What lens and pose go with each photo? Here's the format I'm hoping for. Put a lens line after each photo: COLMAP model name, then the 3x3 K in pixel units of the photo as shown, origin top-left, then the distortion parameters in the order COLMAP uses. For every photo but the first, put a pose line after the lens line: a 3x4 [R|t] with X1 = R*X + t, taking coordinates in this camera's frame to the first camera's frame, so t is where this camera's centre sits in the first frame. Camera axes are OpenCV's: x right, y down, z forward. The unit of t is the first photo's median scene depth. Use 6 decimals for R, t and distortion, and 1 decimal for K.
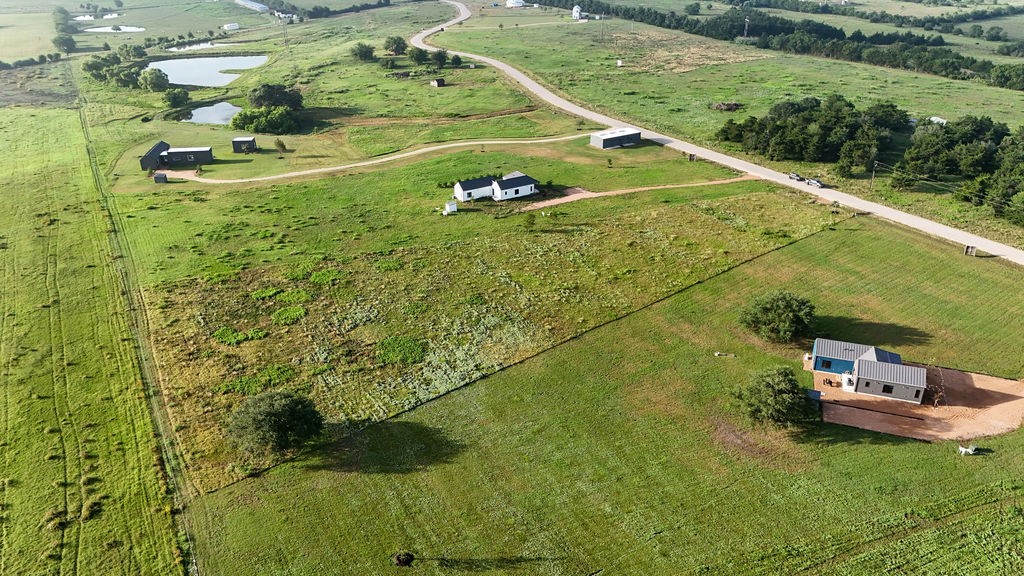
lens RADIAL K [[751.9, 0, 508.9], [0, 751.9, 289.4], [0, 0, 1]] dist [0.045751, -0.030229]
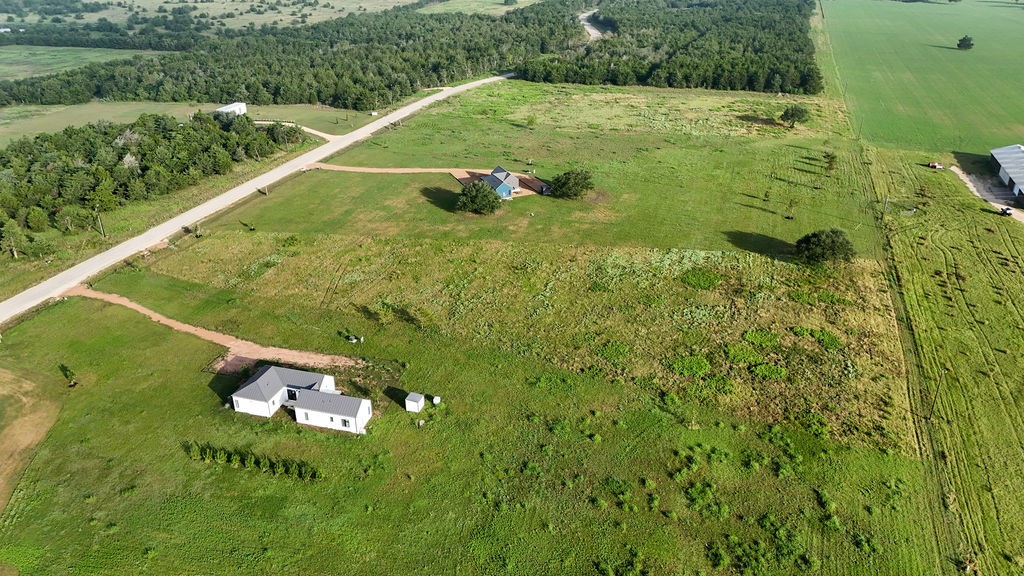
lens RADIAL K [[751.9, 0, 509.1], [0, 751.9, 289.5], [0, 0, 1]] dist [0.045751, -0.030229]
pose [[-0.664545, -0.317245, 0.676562, -0.426683], [0.338553, 0.679322, 0.651078, -0.451489], [-0.666155, 0.661723, -0.344036, 0.899663]]
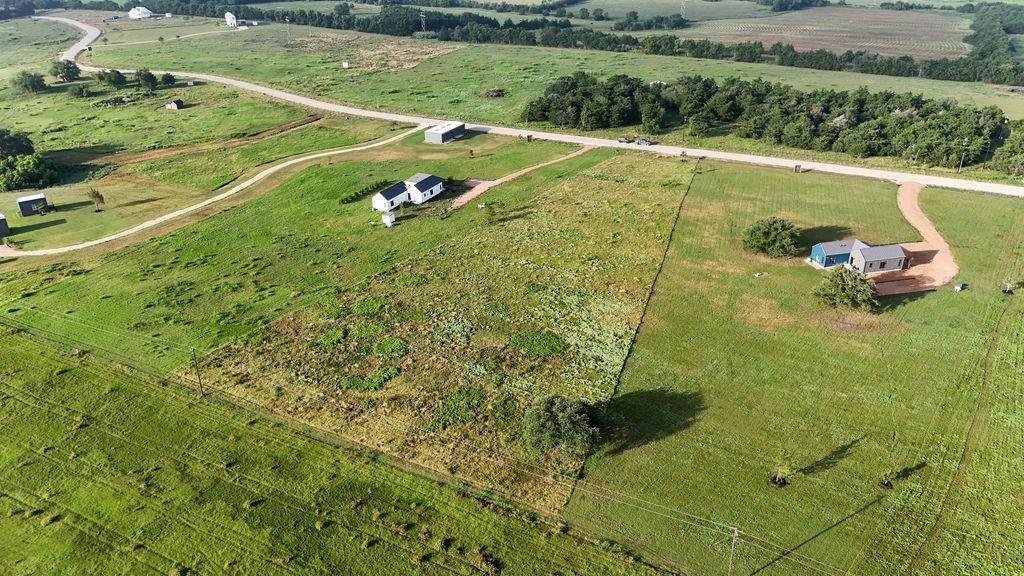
lens RADIAL K [[751.9, 0, 509.3], [0, 751.9, 286.0], [0, 0, 1]] dist [0.045751, -0.030229]
pose [[0.847521, -0.238051, 0.474384, -0.350706], [0.240296, 0.969027, 0.056961, -0.034406], [-0.473250, 0.065717, 0.878473, 0.059879]]
